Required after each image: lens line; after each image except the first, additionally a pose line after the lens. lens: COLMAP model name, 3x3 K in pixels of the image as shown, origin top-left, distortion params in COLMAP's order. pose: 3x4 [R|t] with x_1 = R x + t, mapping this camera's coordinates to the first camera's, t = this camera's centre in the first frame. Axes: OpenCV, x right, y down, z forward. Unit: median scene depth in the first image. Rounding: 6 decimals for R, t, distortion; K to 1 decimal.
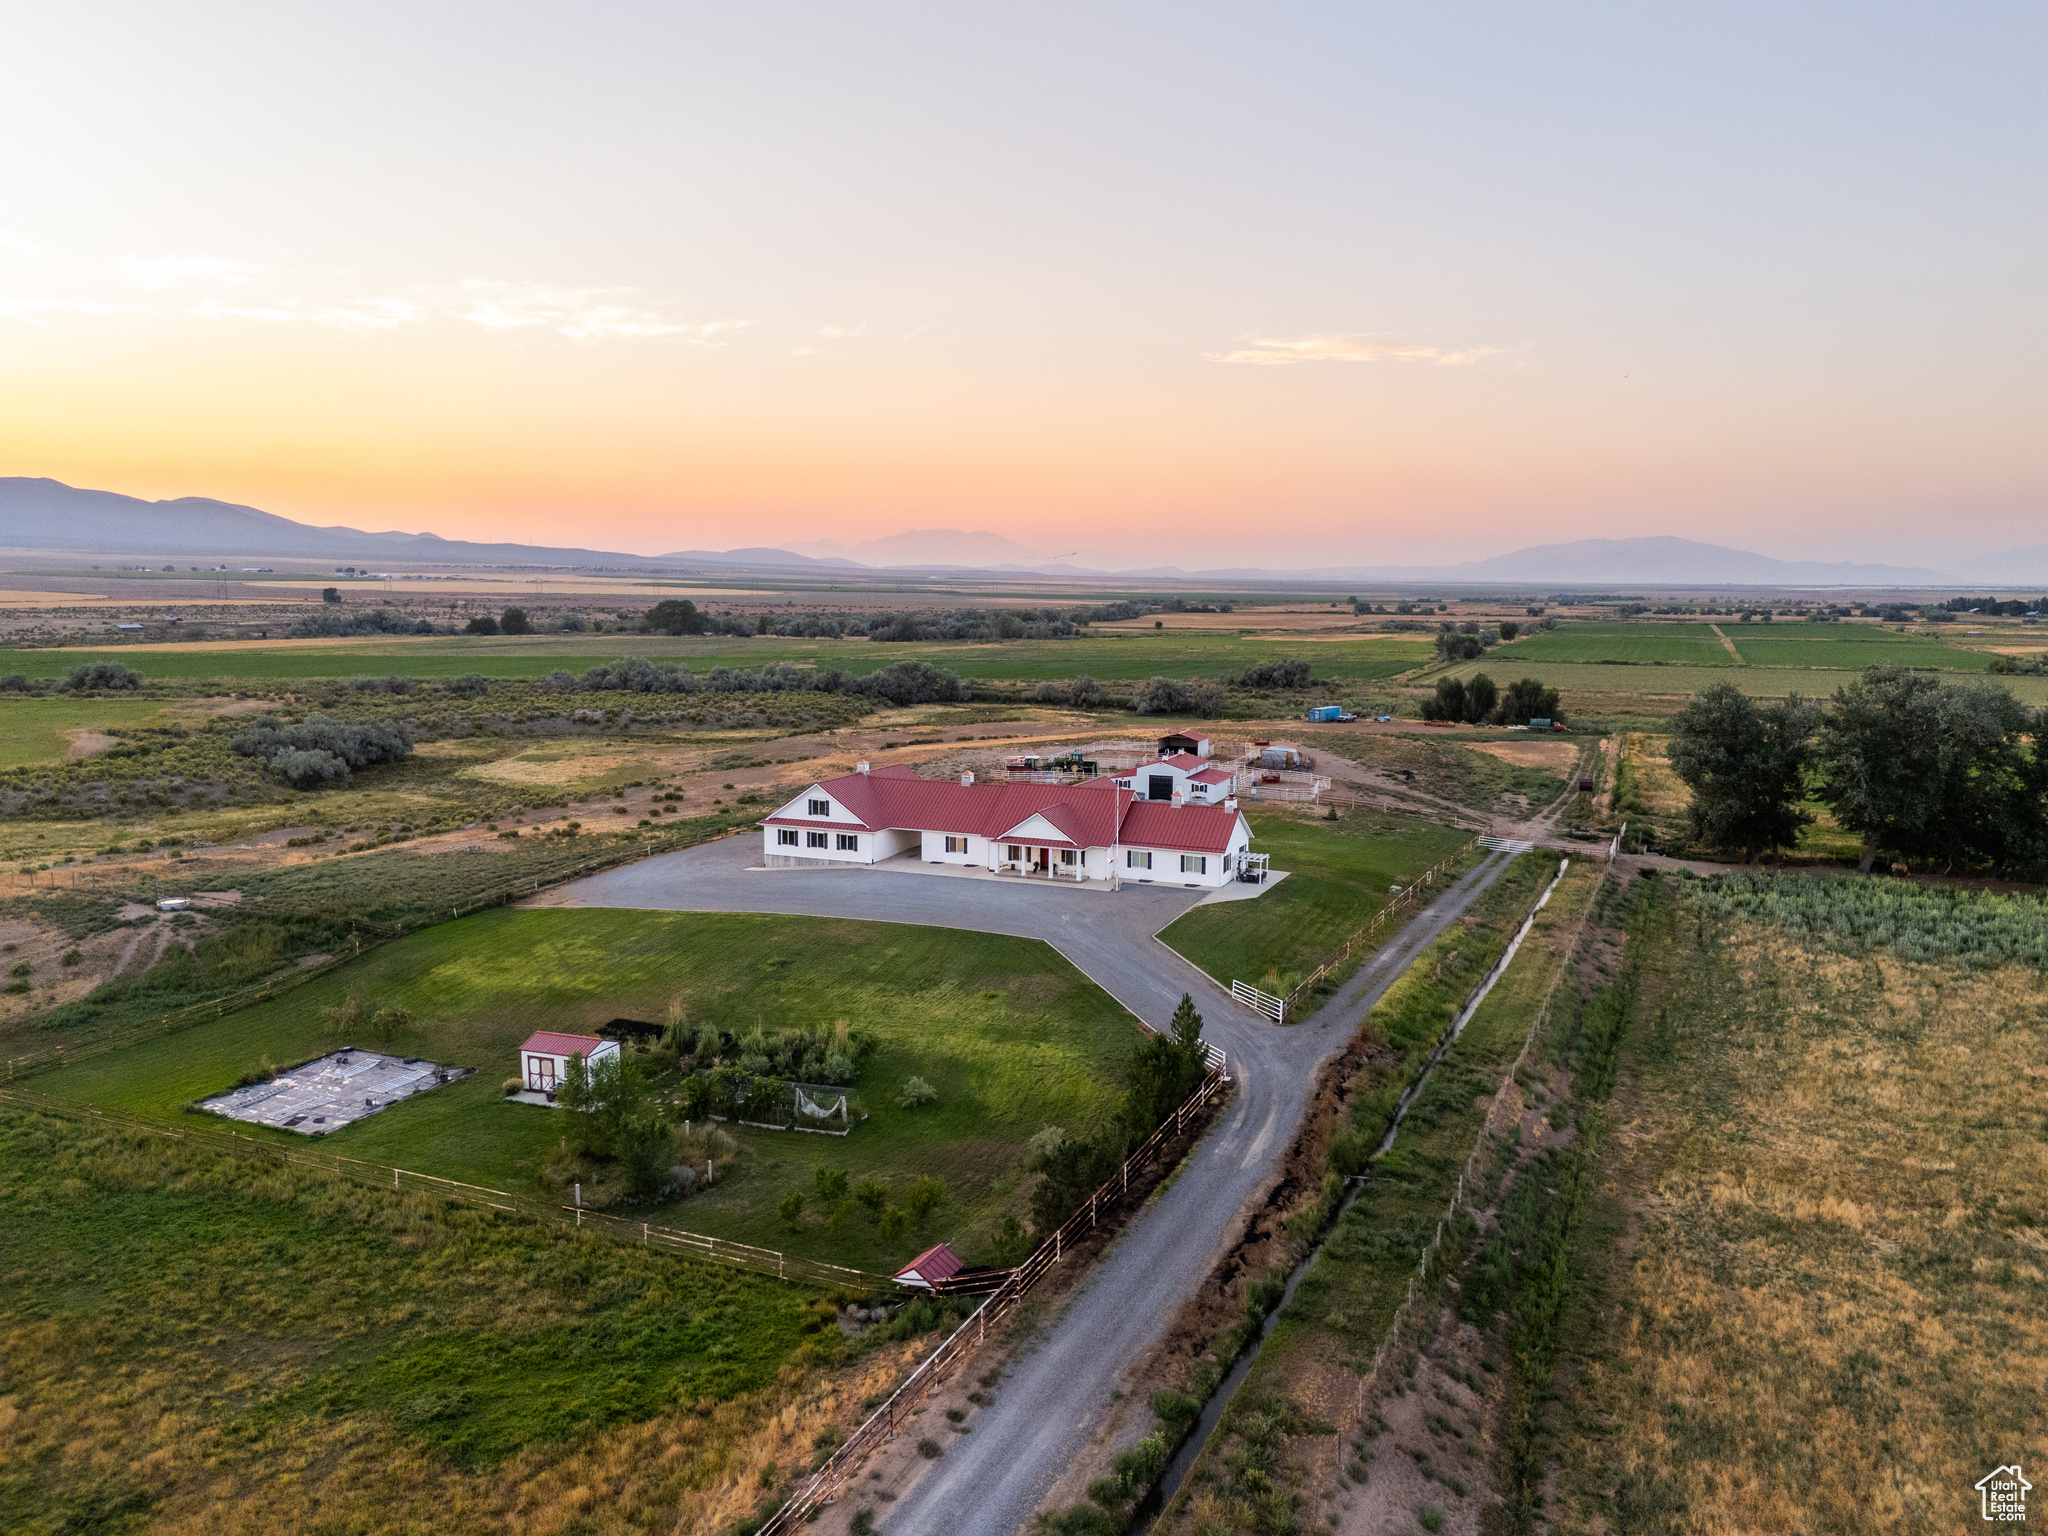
lens RADIAL K [[1509.7, 0, 1032.9], [0, 1509.7, 731.5], [0, 0, 1]] dist [0.075870, -0.075767]
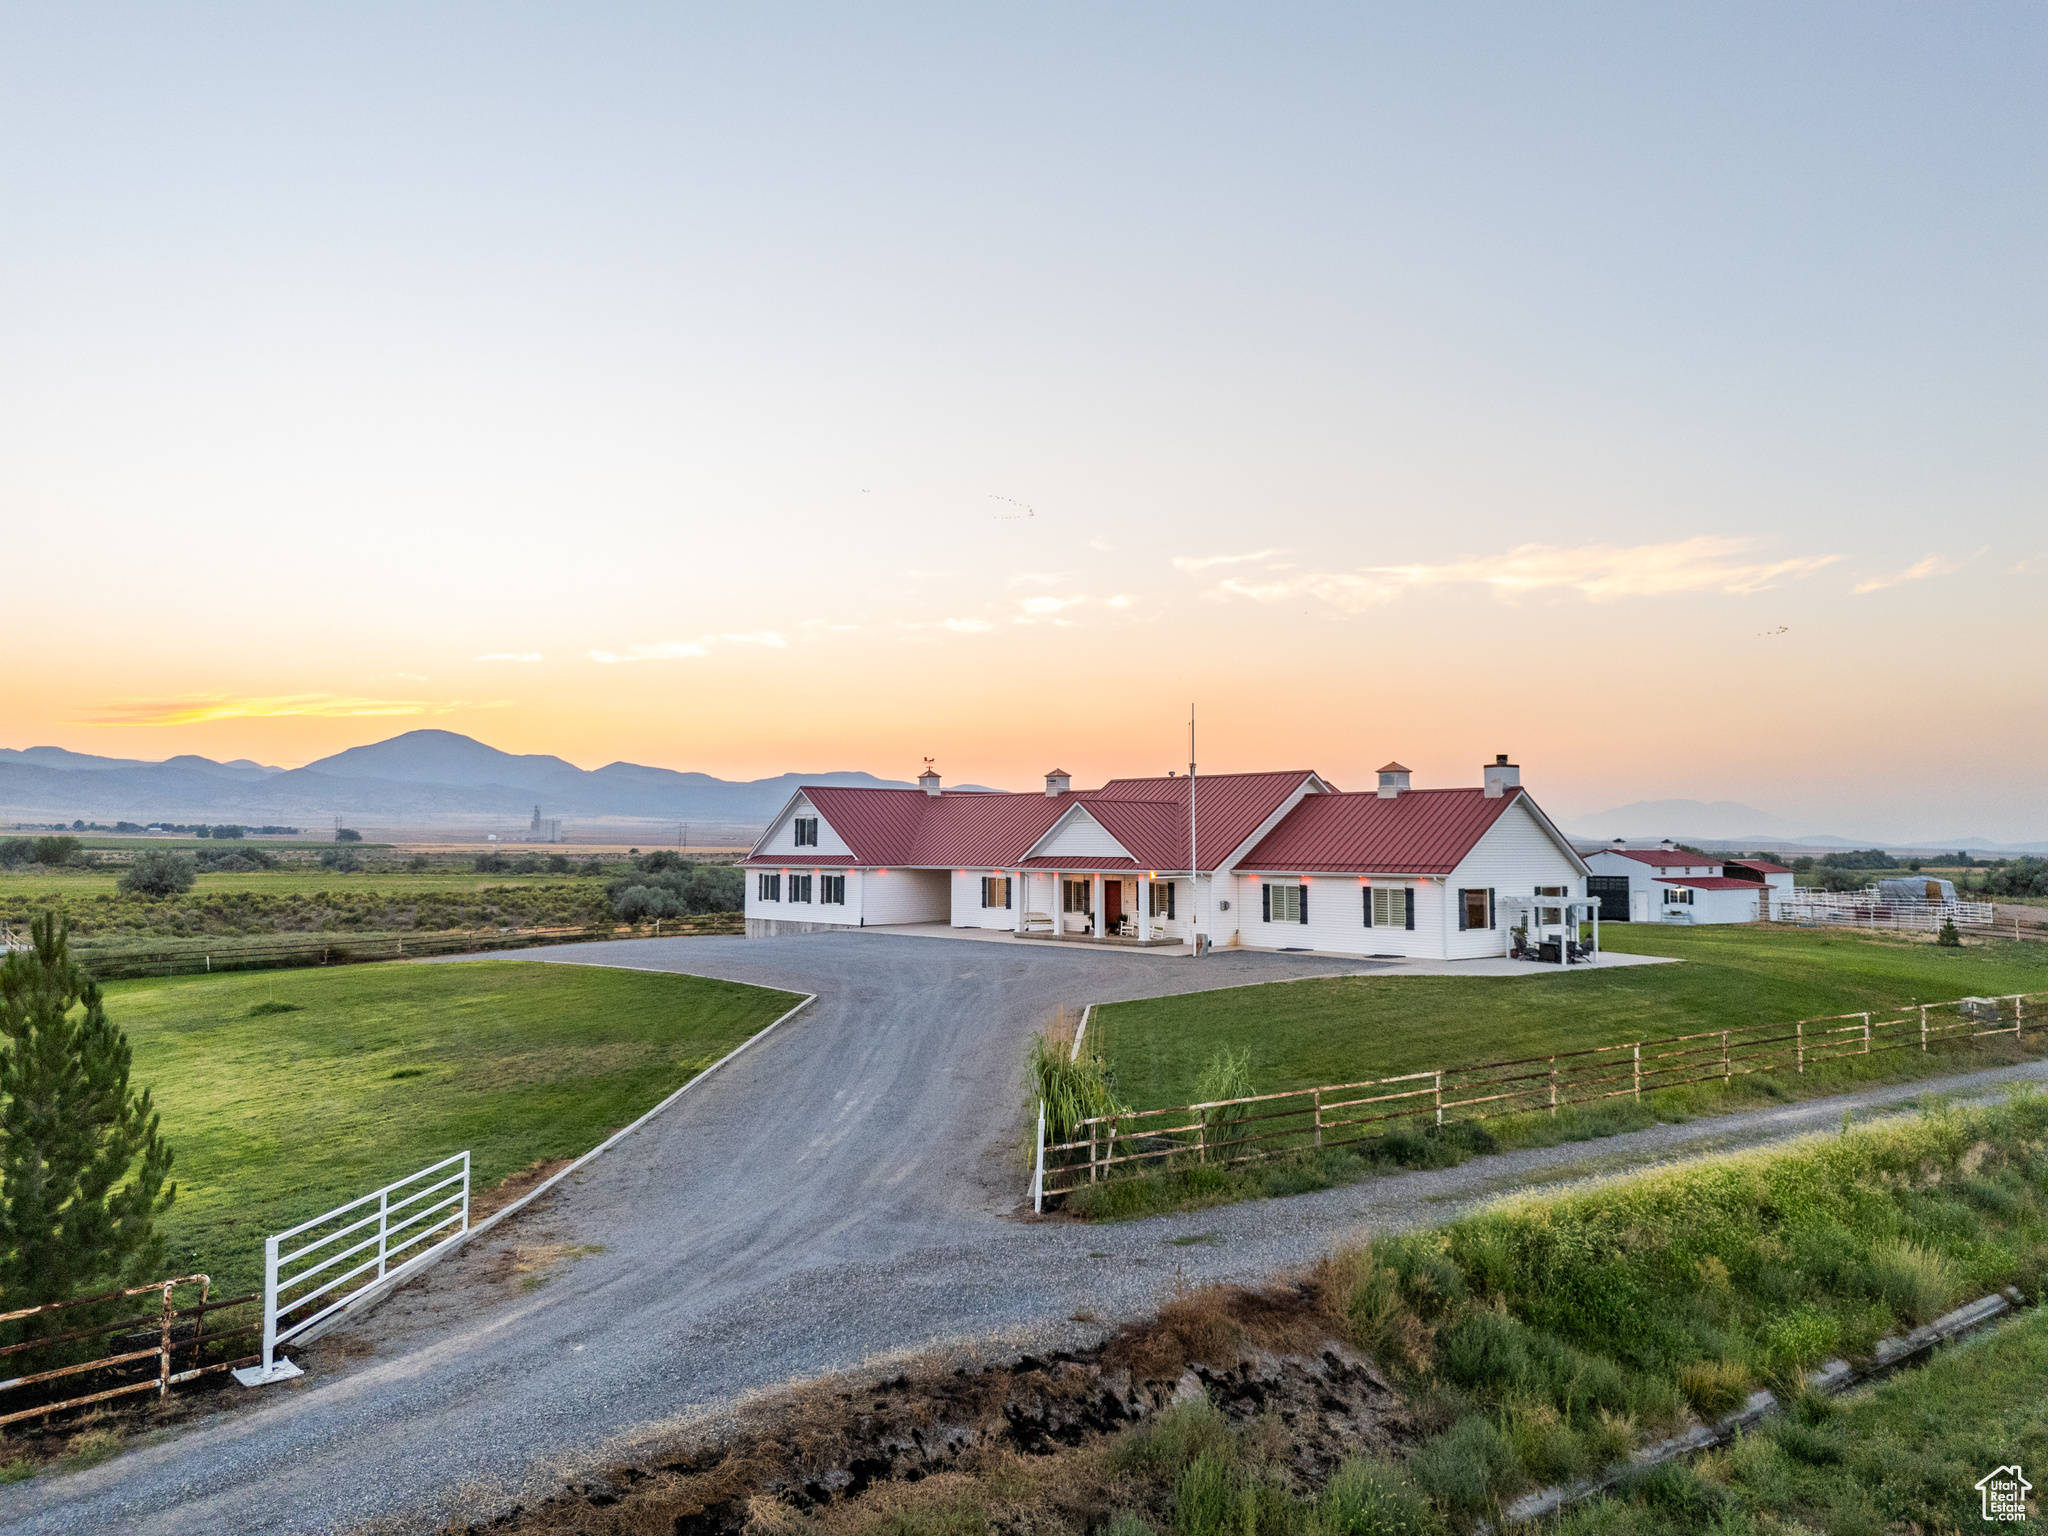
lens RADIAL K [[1509.7, 0, 1045.5], [0, 1509.7, 758.0], [0, 0, 1]] dist [0.075870, -0.075767]
pose [[0.900493, -0.030599, -0.433793, 0.190874], [-0.040841, 0.987162, -0.154414, 0.107427], [0.432949, 0.156765, 0.887682, 0.523230]]
